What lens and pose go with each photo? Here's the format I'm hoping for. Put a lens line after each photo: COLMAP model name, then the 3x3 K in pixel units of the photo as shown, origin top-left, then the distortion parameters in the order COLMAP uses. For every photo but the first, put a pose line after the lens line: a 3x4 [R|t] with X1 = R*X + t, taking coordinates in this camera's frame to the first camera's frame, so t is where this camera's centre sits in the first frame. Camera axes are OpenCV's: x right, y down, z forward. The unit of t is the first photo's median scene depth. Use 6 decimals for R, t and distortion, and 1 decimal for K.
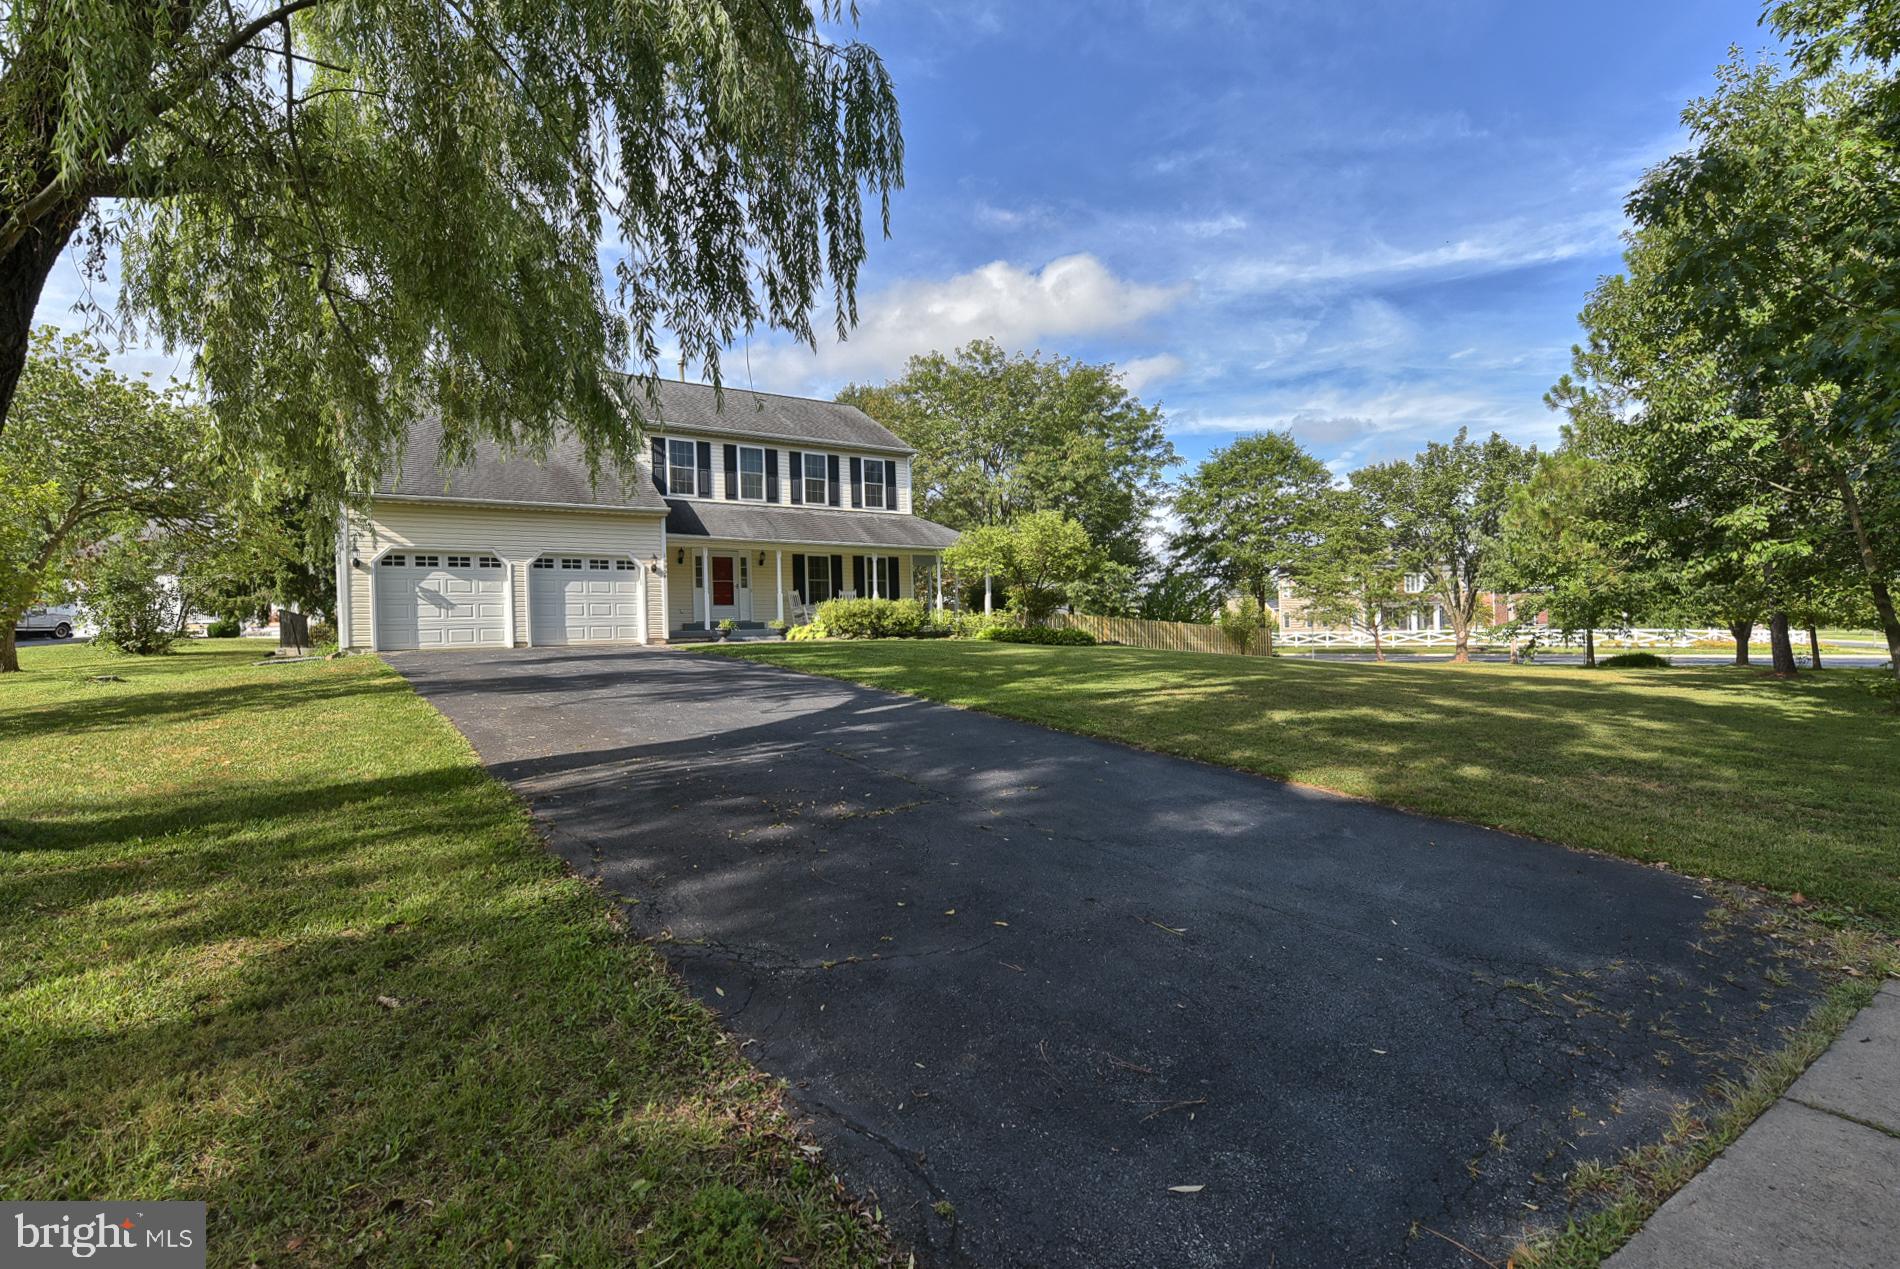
lens RADIAL K [[756.7, 0, 950.0], [0, 756.7, 634.5], [0, 0, 1]] dist [-0.002886, -0.000420]
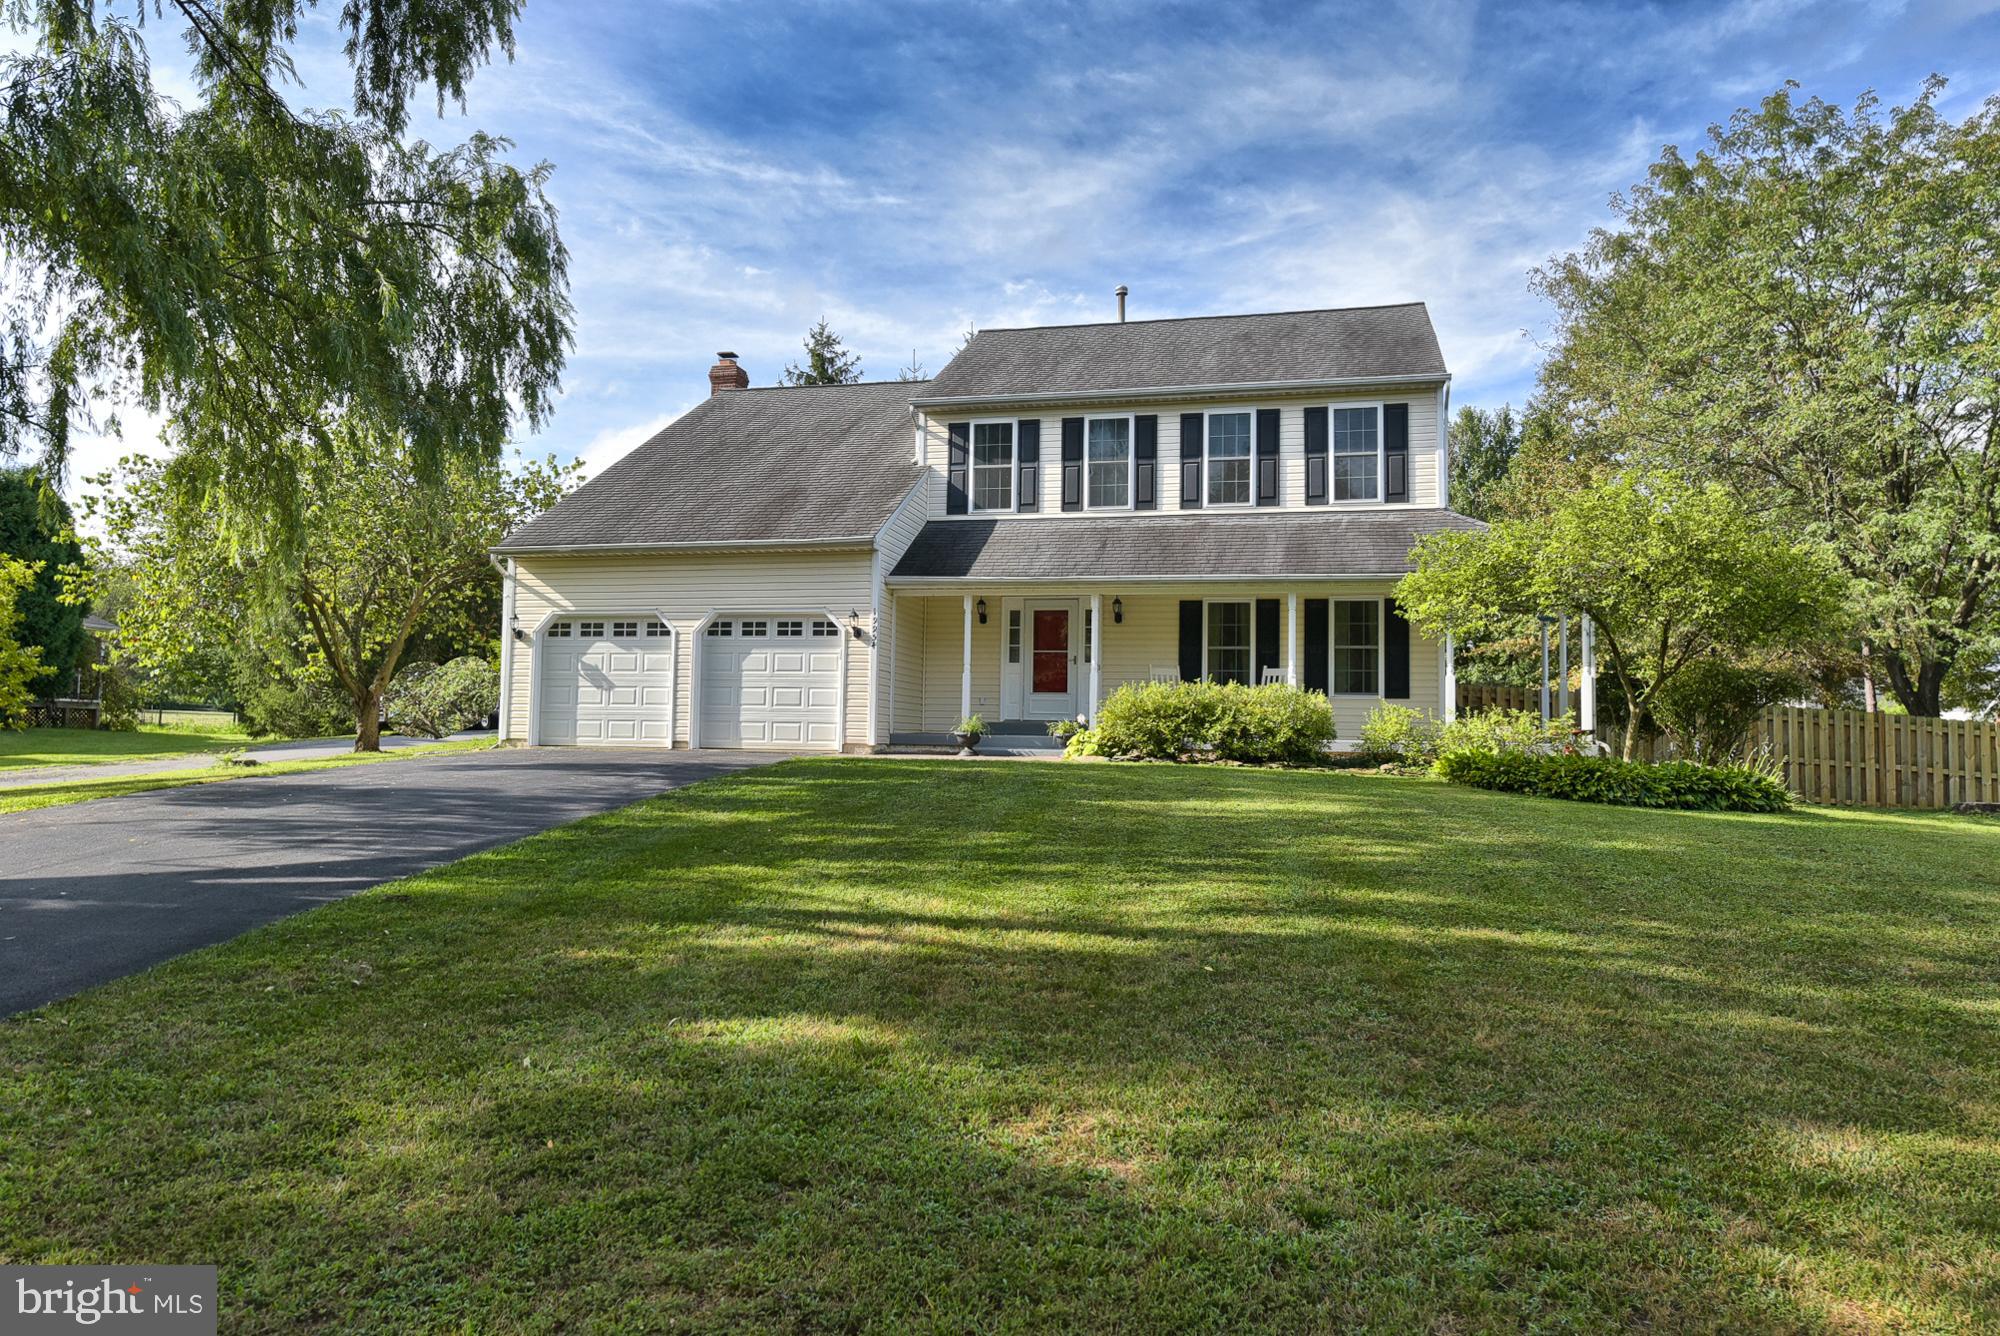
lens RADIAL K [[1309.1, 0, 1000.0], [0, 1309.1, 668.0], [0, 0, 1]] dist [0.039324, -0.000079]
pose [[0.689610, -0.001014, -0.724181, 0.474318], [-0.041284, 0.998318, -0.040711, -0.018348], [0.723004, 0.057972, 0.688408, 0.332539]]
